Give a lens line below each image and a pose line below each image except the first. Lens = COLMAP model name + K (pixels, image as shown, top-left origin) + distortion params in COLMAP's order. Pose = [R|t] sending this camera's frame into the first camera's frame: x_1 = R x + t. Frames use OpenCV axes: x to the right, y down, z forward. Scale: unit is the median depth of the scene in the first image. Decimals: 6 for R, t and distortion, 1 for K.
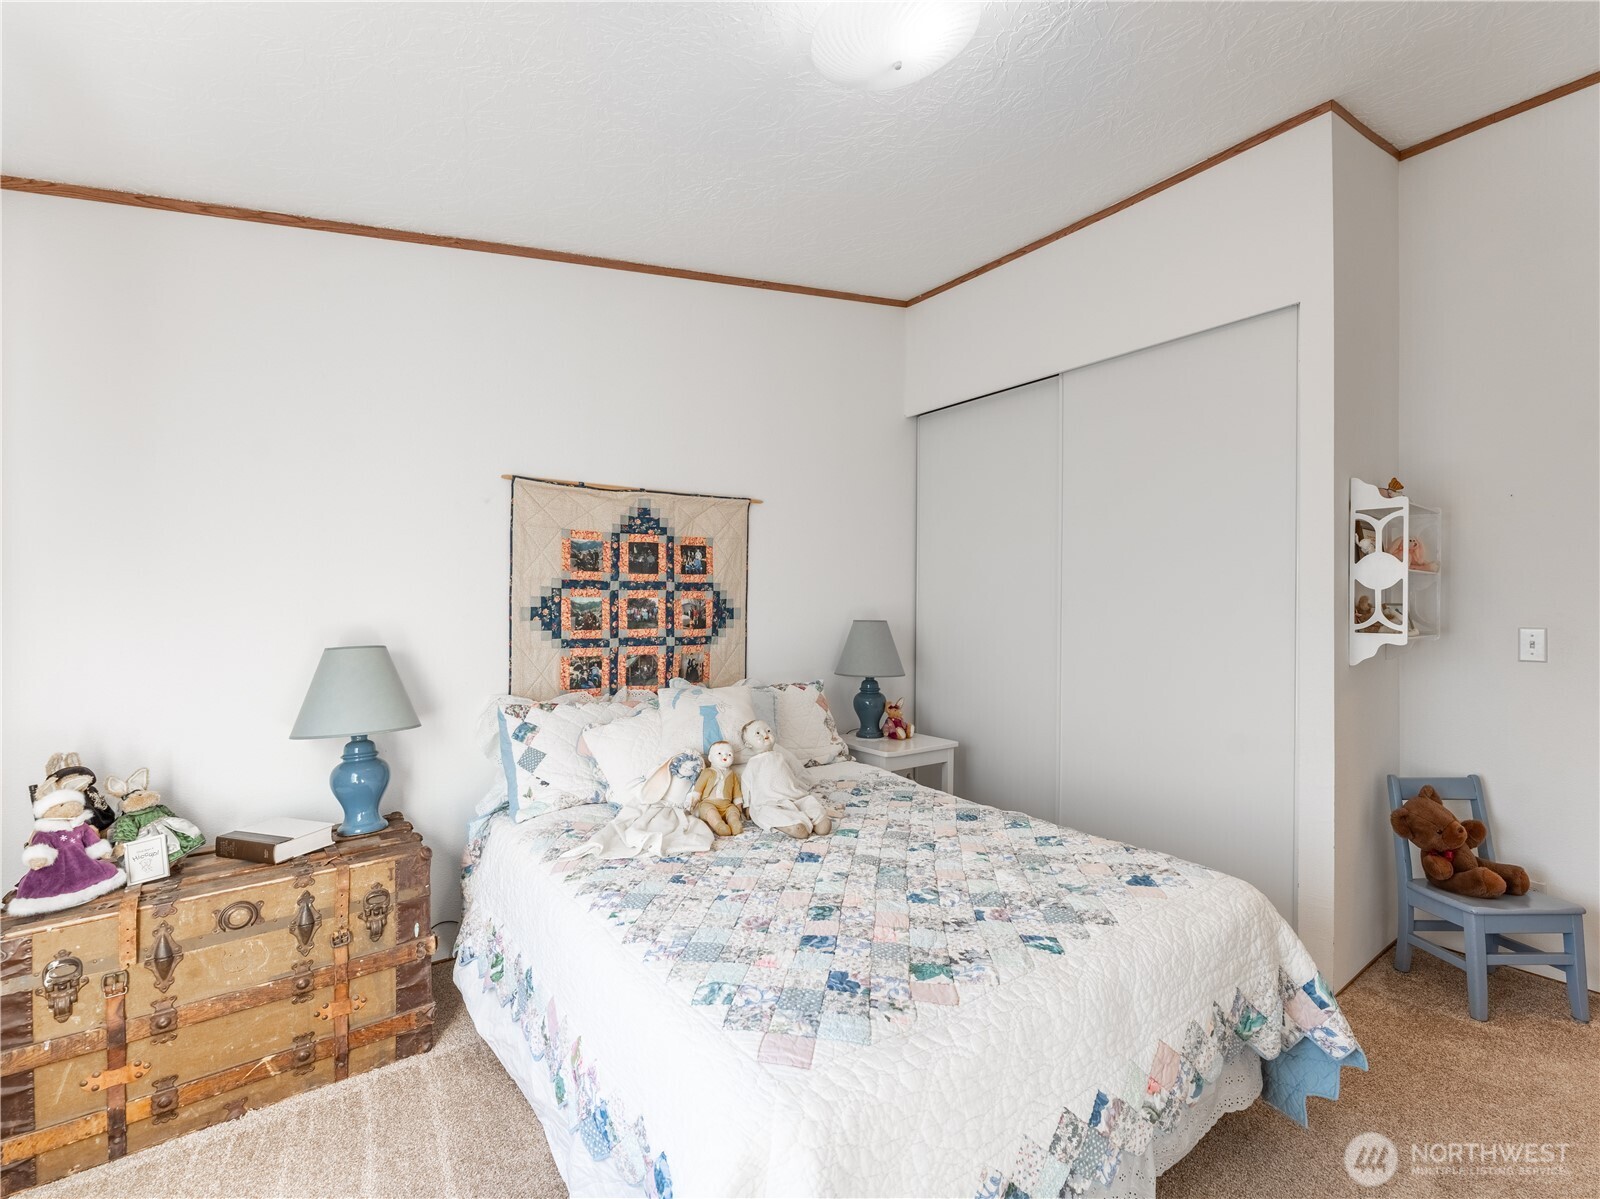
lens RADIAL K [[630.0, 0, 1003.3], [0, 630.0, 598.8], [0, 0, 1]] dist [0.000452, 0.000137]
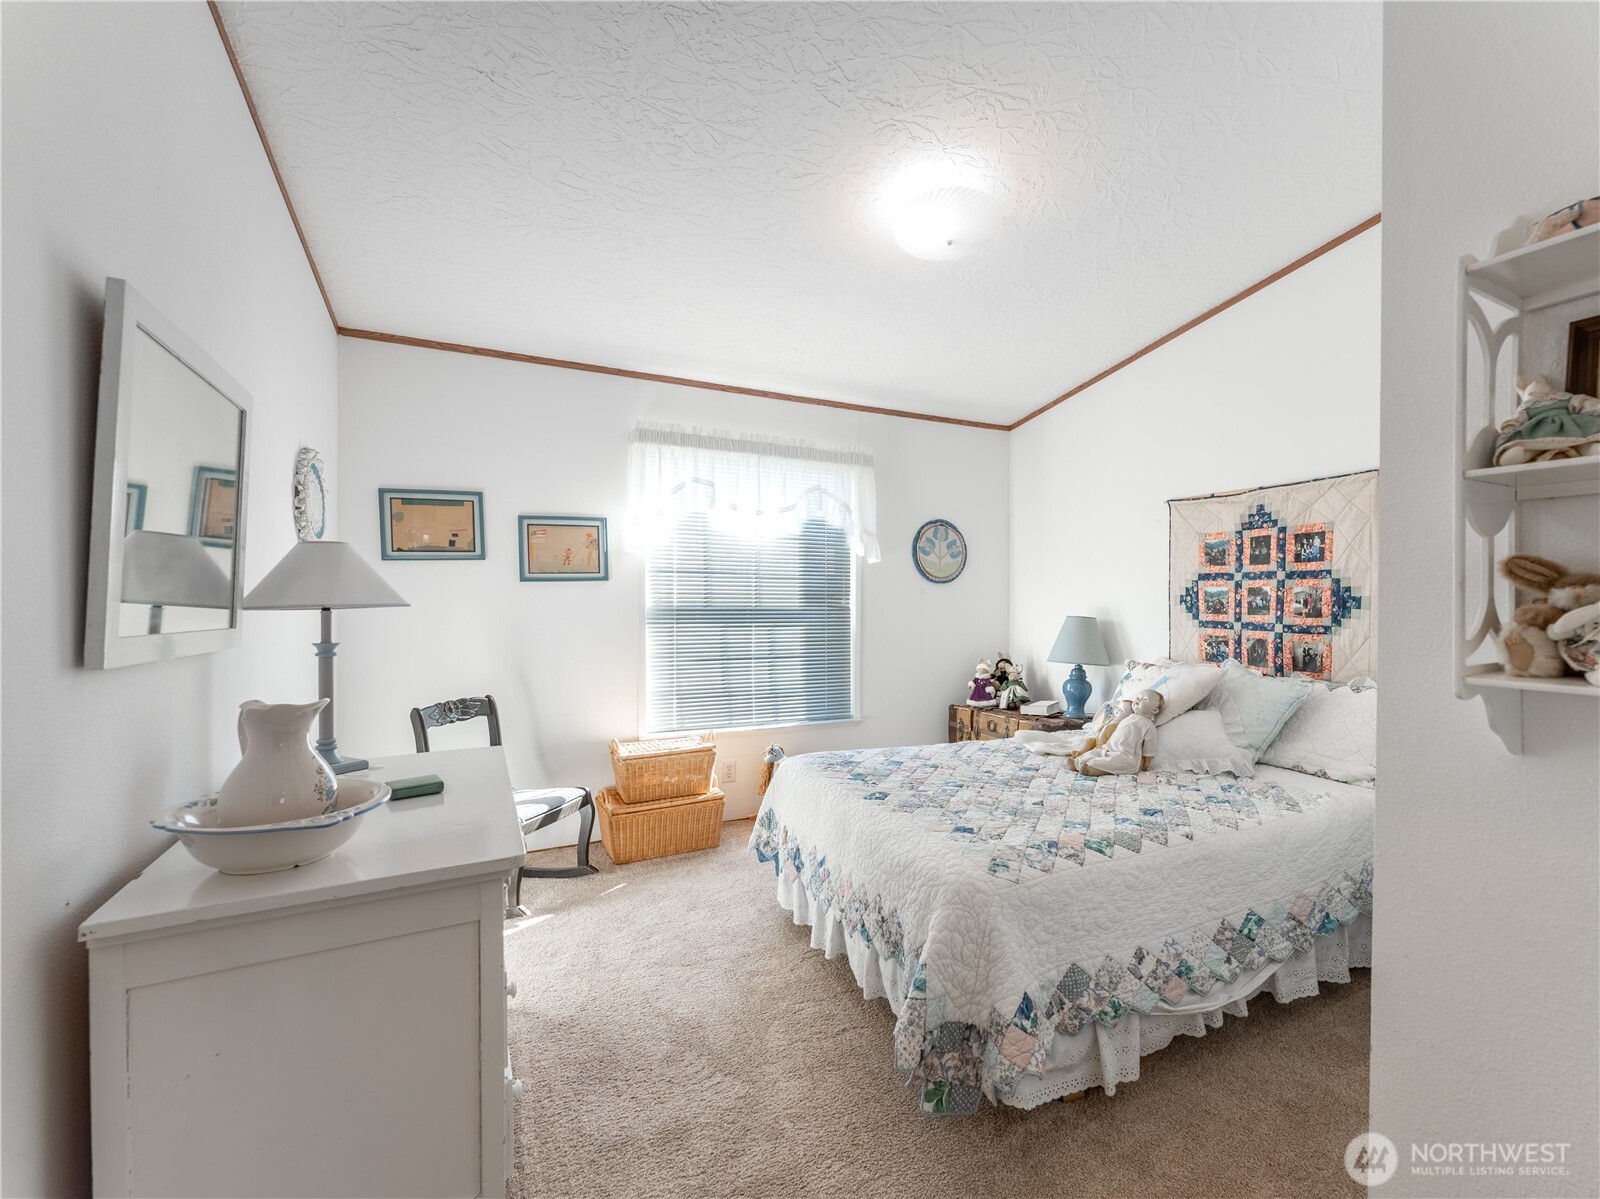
lens RADIAL K [[644.4, 0, 800.0], [0, 644.4, 599.5], [0, 0, 1]] dist [-0.002608, -0.000066]
pose [[-0.242037, 0.004908, -0.970255, 0.713832], [0.007000, 0.999970, 0.003312, 0.011290], [0.970242, -0.005990, -0.242064, 0.499472]]
